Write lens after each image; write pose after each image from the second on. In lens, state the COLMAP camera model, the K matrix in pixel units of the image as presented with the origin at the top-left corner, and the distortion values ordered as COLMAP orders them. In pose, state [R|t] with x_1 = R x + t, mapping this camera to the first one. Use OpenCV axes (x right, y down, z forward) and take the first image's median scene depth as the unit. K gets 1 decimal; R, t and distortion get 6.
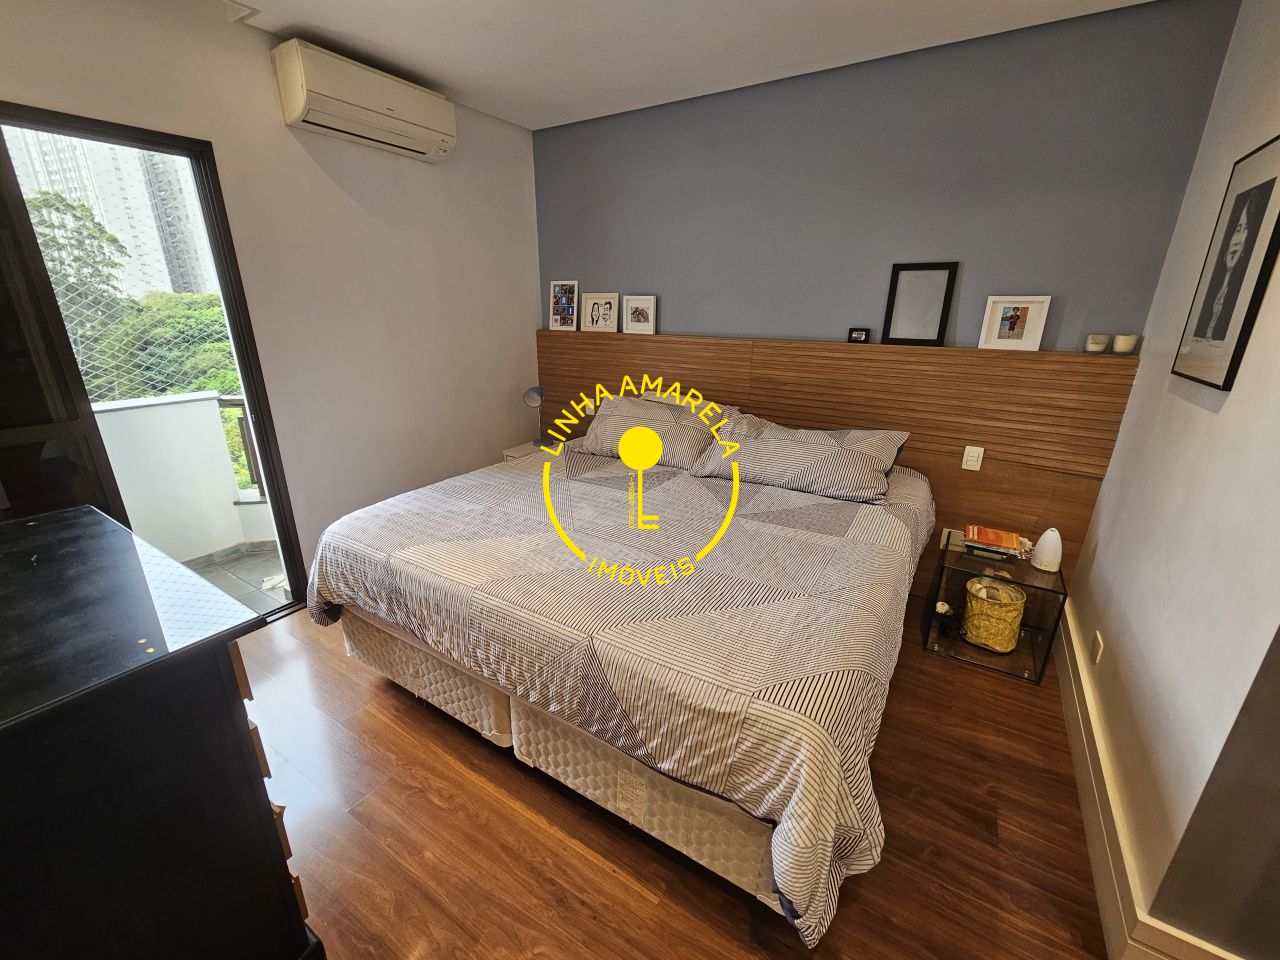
lens RADIAL K [[525.7, 0, 643.8], [0, 525.7, 477.6], [0, 0, 1]] dist [0.000110, -0.000365]
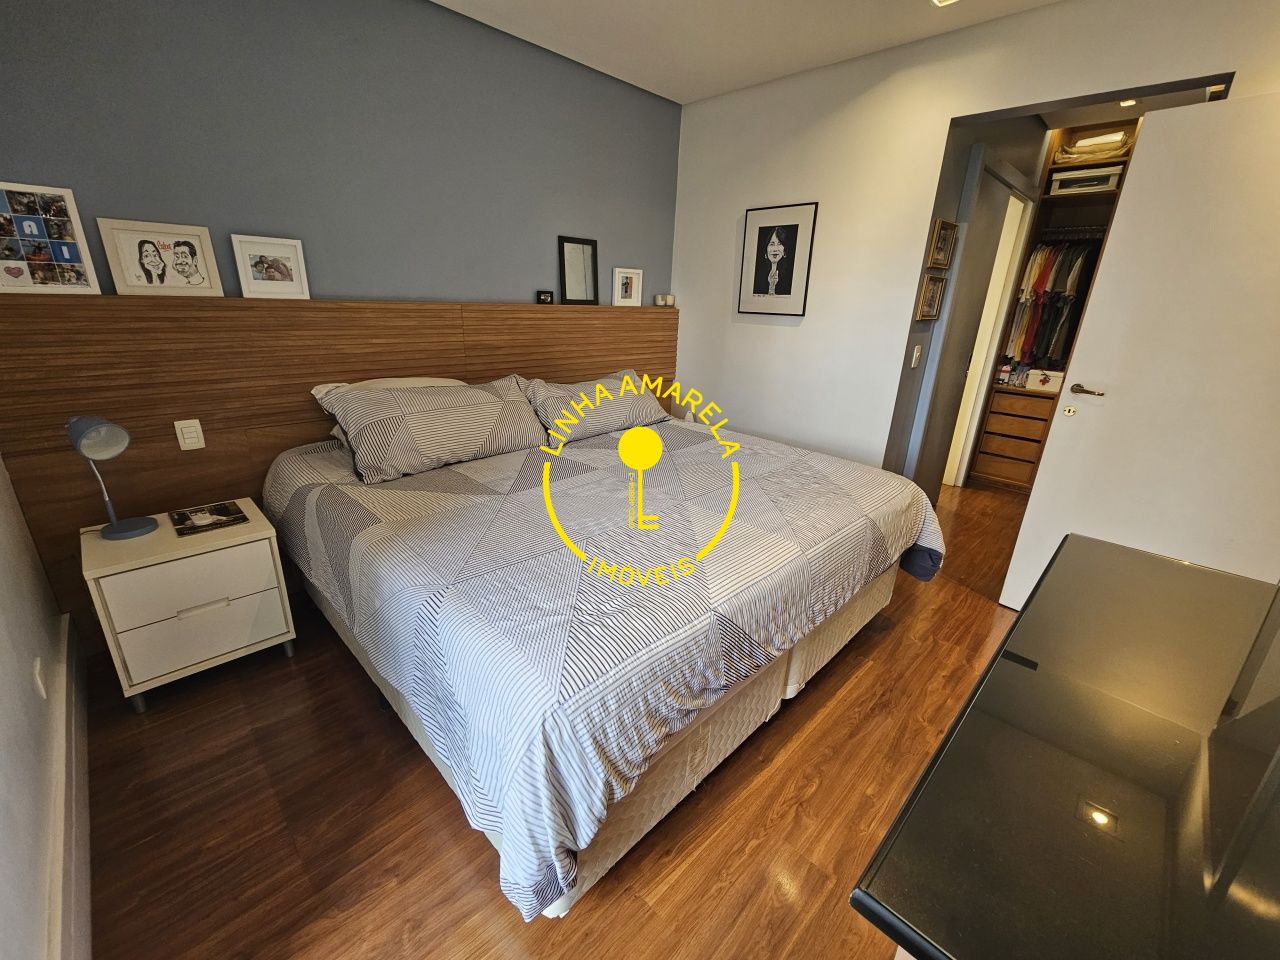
lens RADIAL K [[525.7, 0, 643.4], [0, 525.7, 477.0], [0, 0, 1]] dist [0.000110, -0.000365]
pose [[0.223703, -0.317023, 0.921658, -0.708212], [0.272792, 0.928195, 0.253060, -0.141191], [-0.935704, 0.194810, 0.294122, 0.548016]]
